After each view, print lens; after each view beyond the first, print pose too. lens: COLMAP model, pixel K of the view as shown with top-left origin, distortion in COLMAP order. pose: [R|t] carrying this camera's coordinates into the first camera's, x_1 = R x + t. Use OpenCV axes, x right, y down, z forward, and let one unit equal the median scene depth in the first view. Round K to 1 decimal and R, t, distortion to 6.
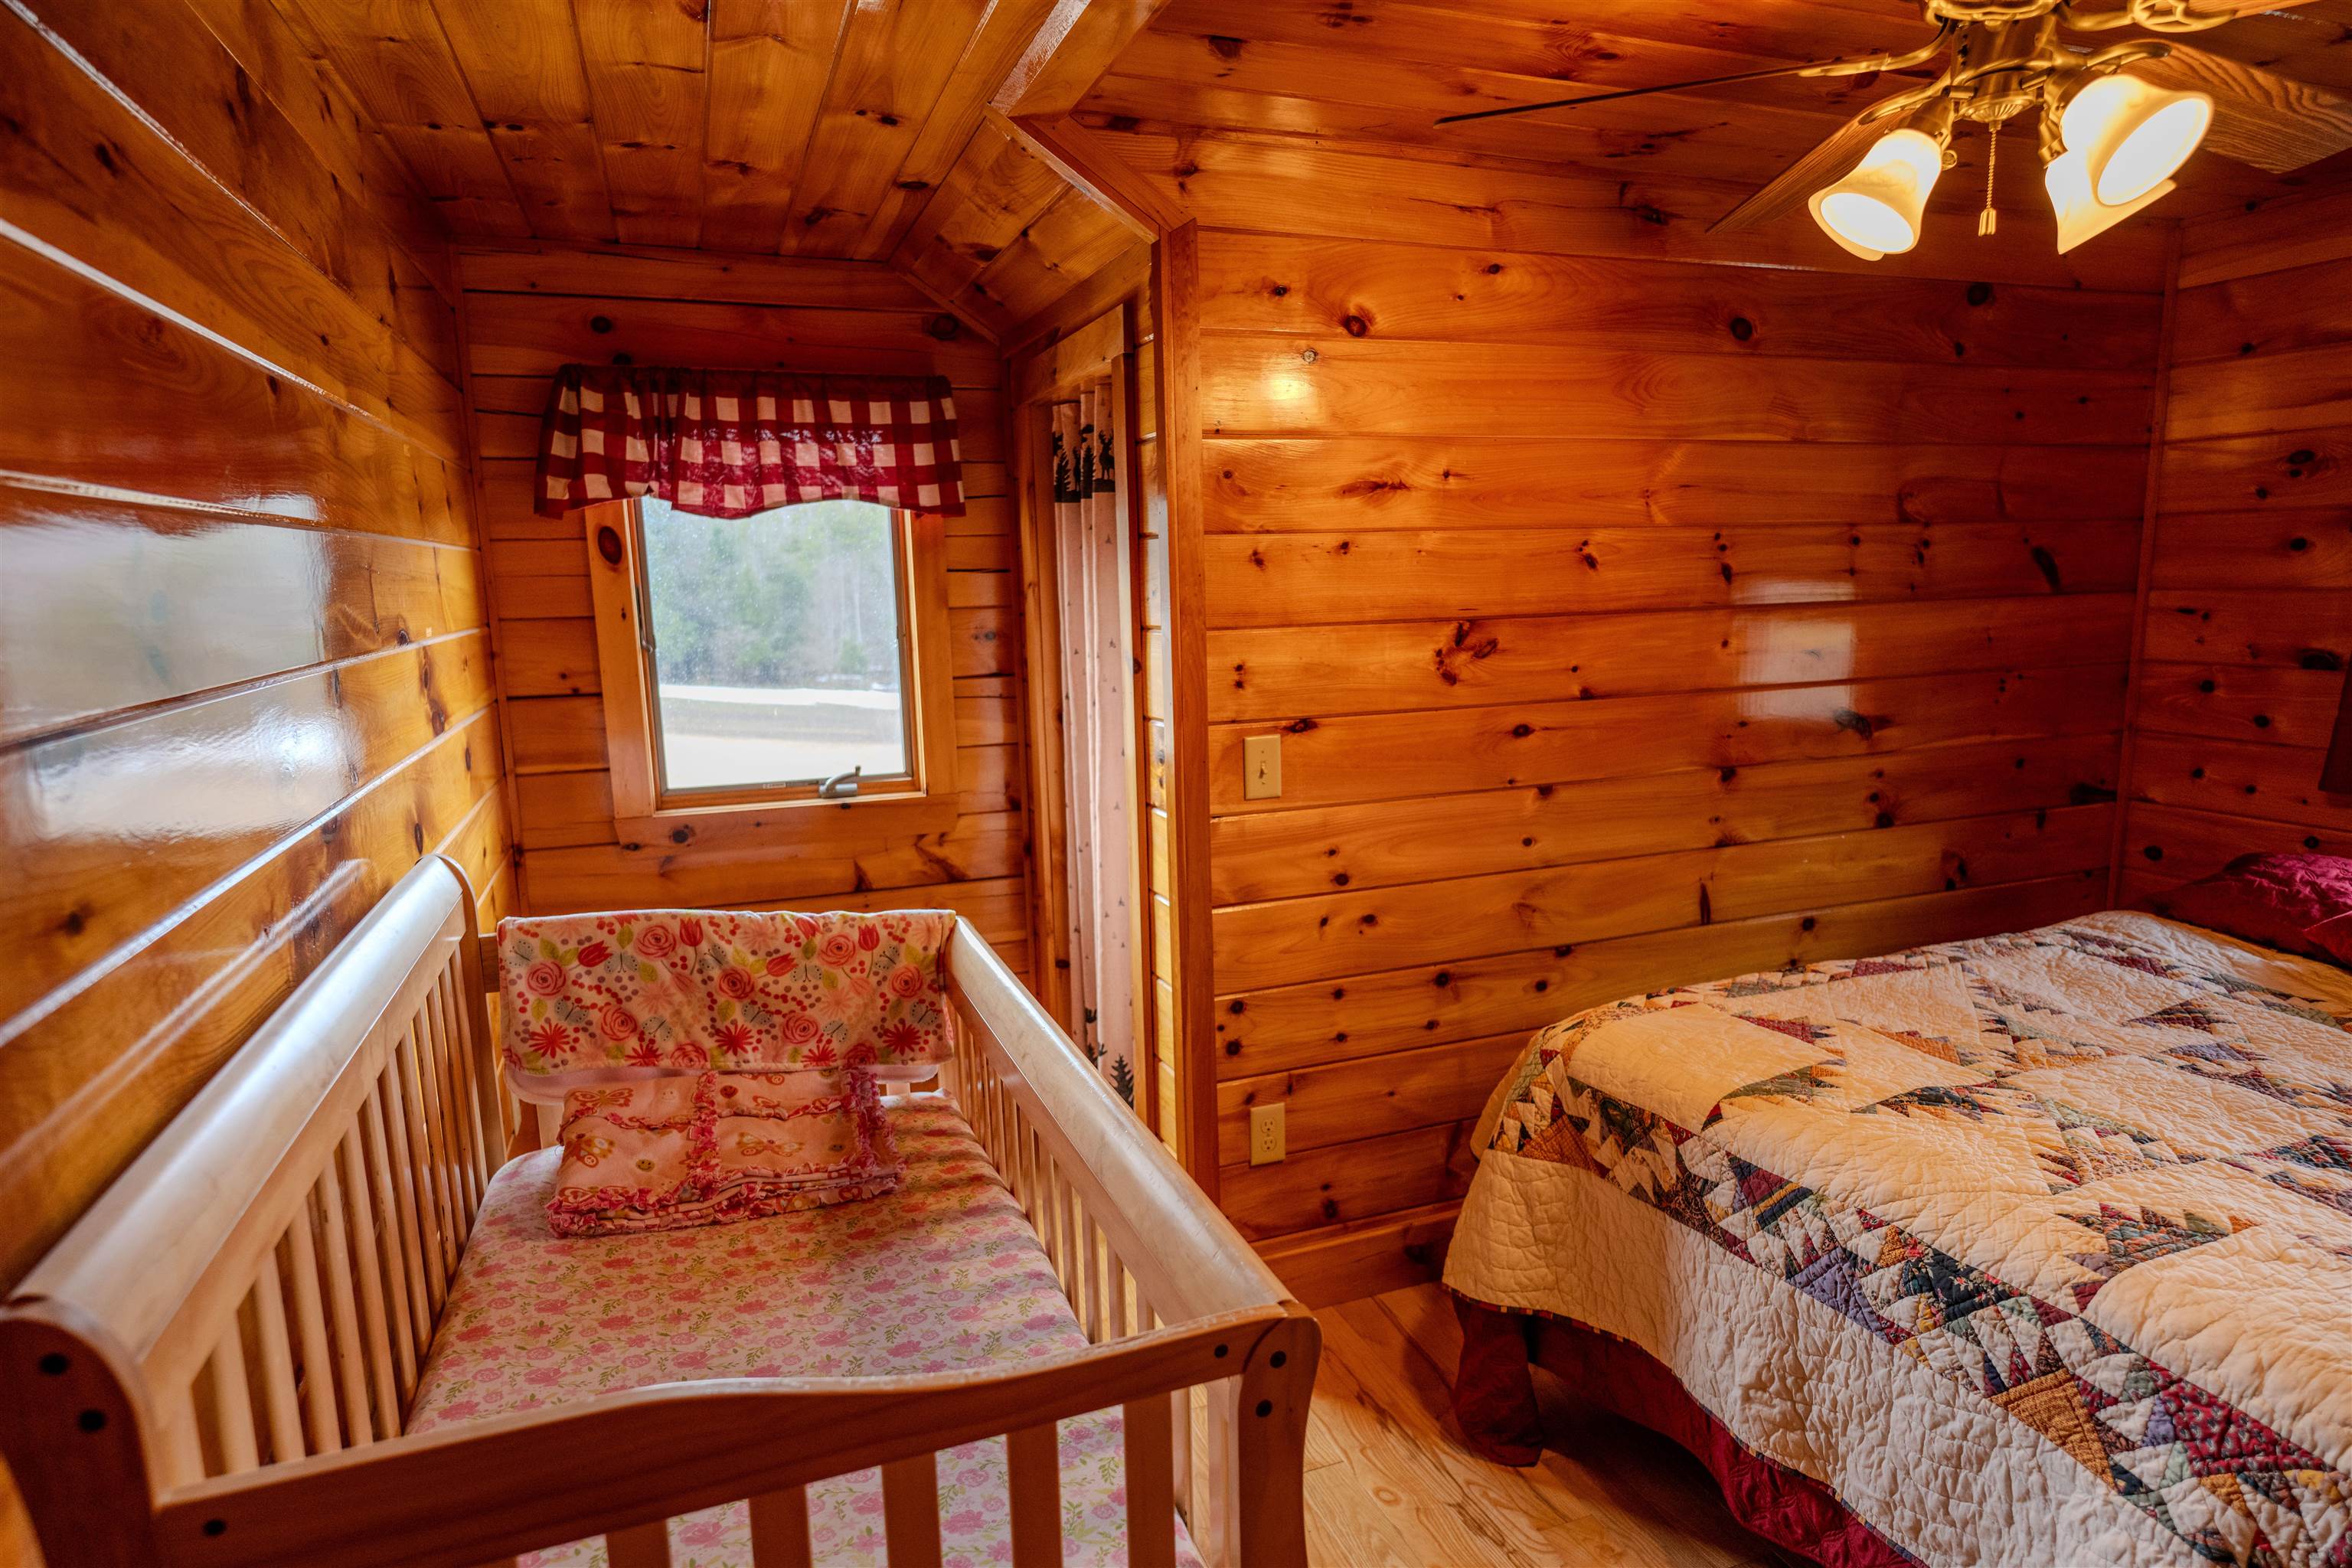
lens RADIAL K [[1312.1, 0, 1189.0], [0, 1312.1, 805.0], [0, 0, 1]] dist [-0.003362, 0.001779]
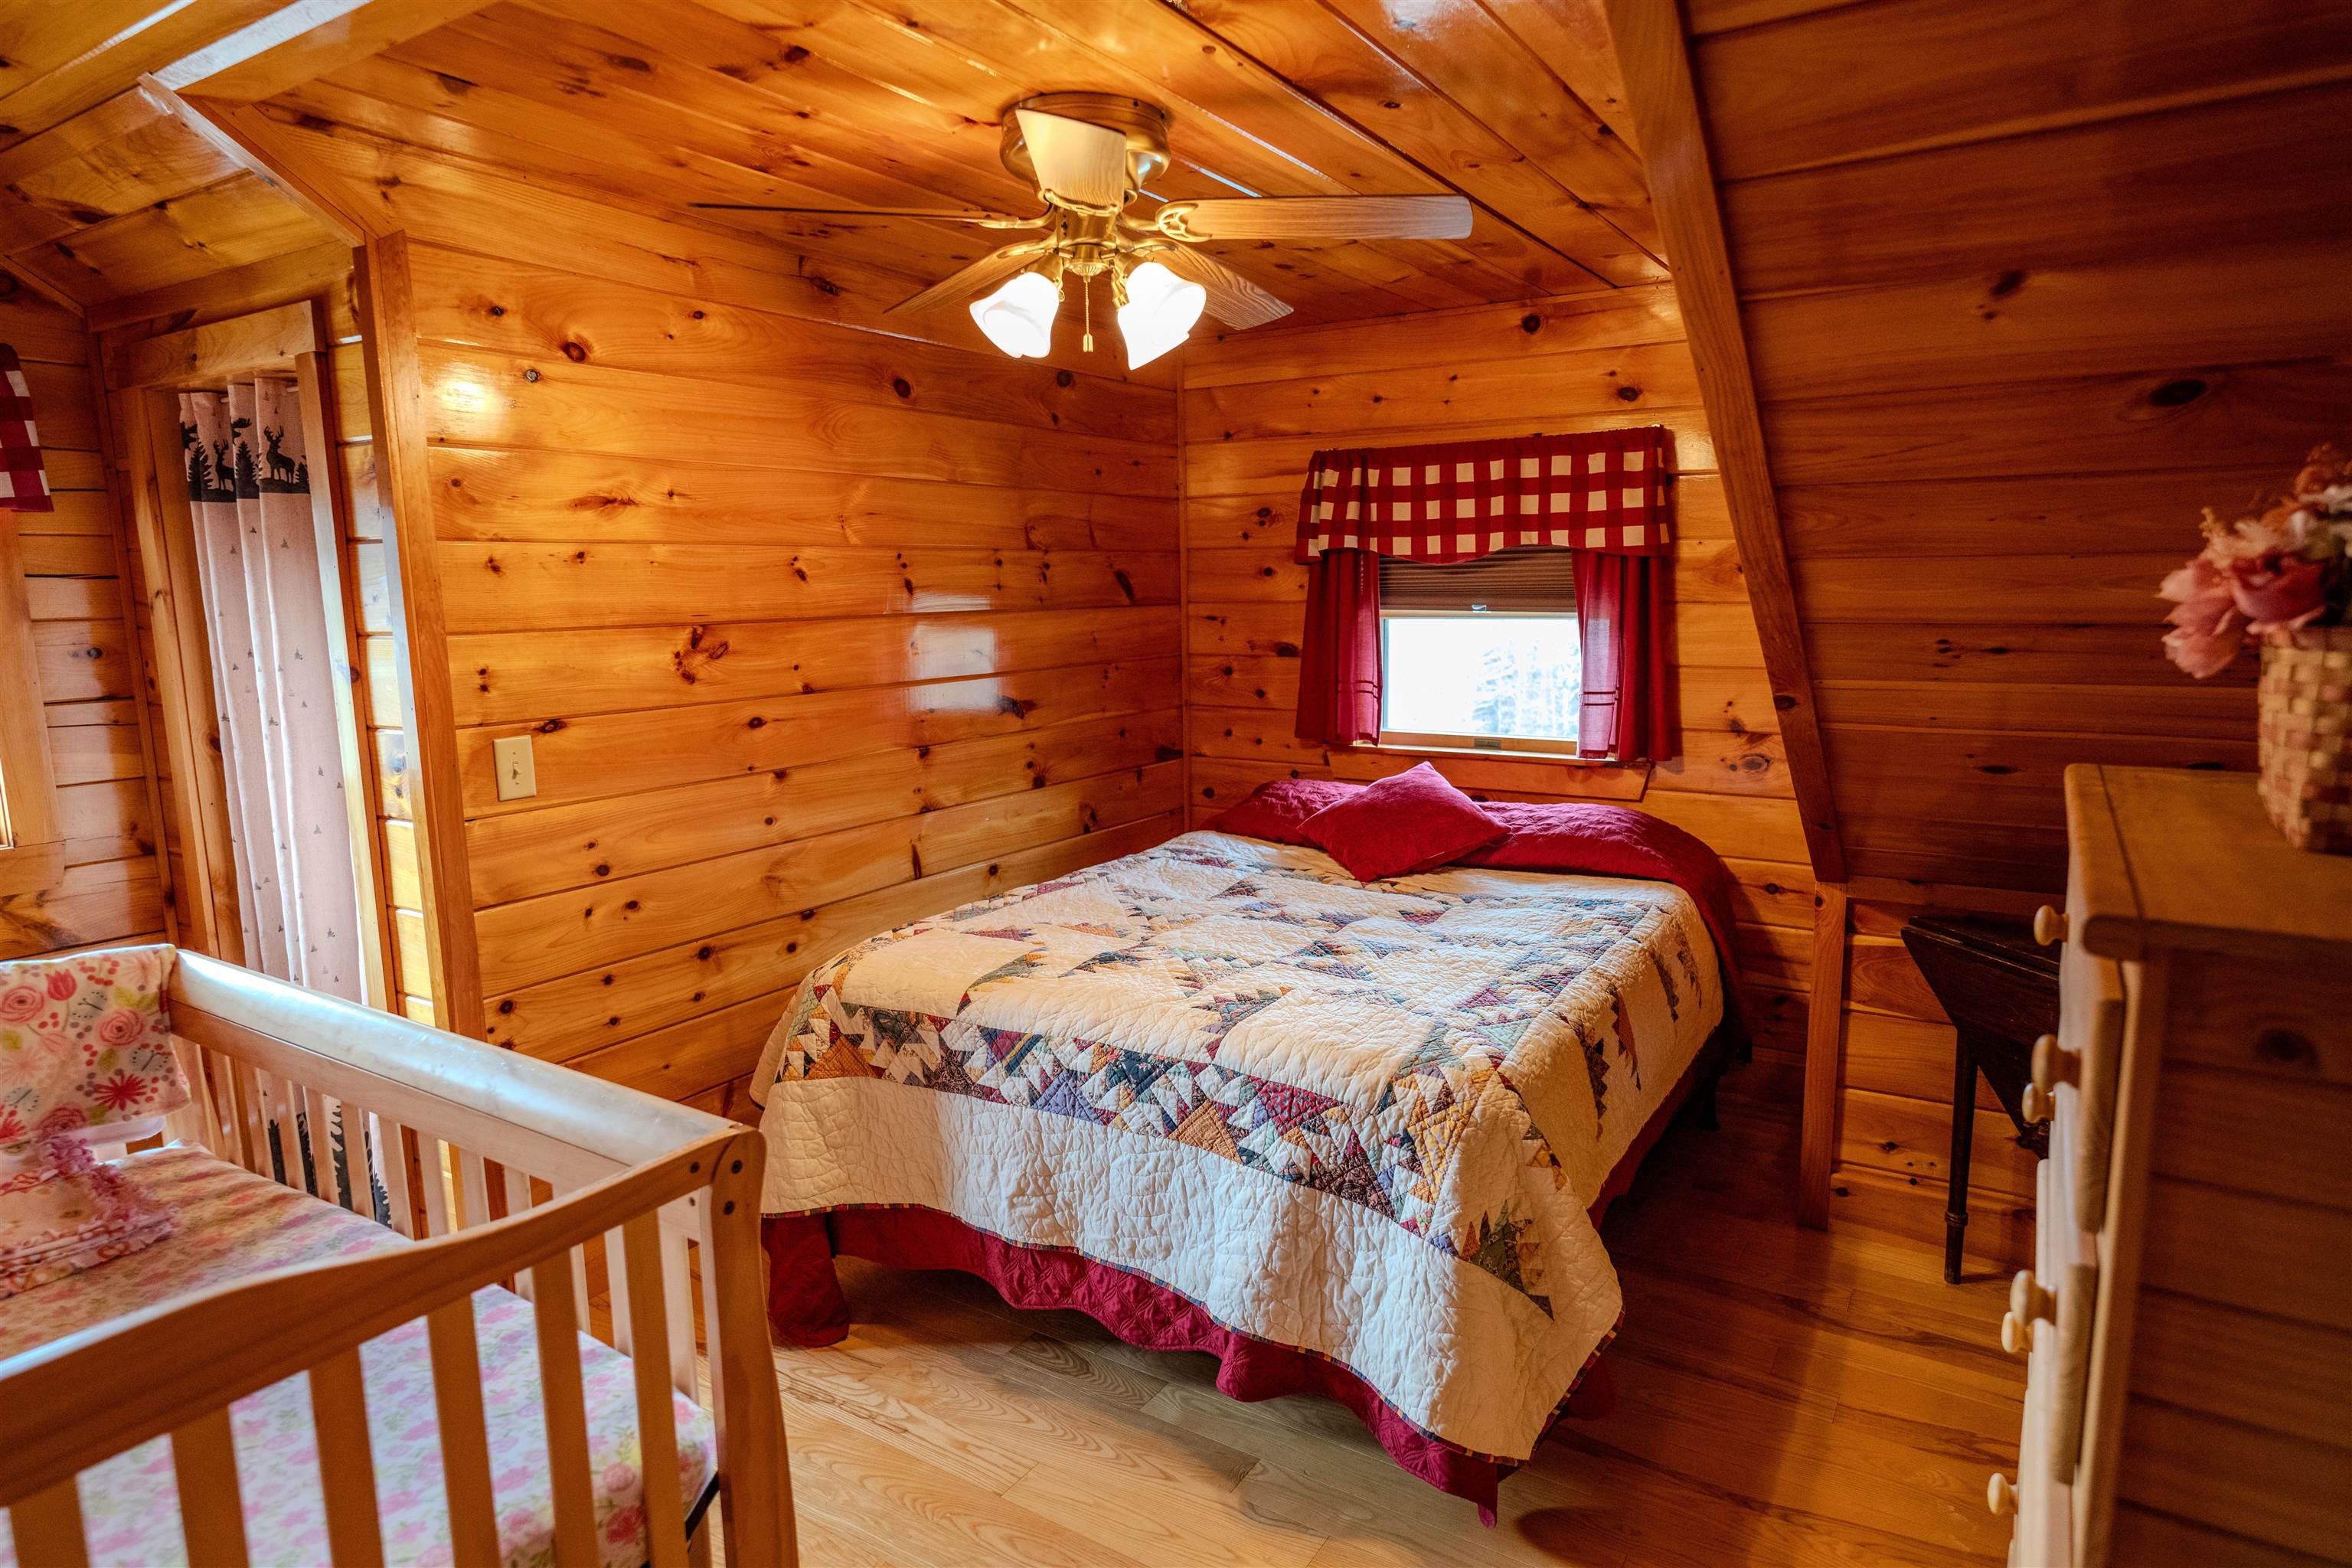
lens RADIAL K [[1322.2, 0, 1185.1], [0, 1322.2, 791.8], [0, 0, 1]] dist [-0.002120, -0.000429]
pose [[0.804865, -0.079275, 0.588140, -0.154930], [0.096576, 0.995324, 0.001996, 0.045132], [-0.585548, 0.055194, 0.808757, -0.168673]]
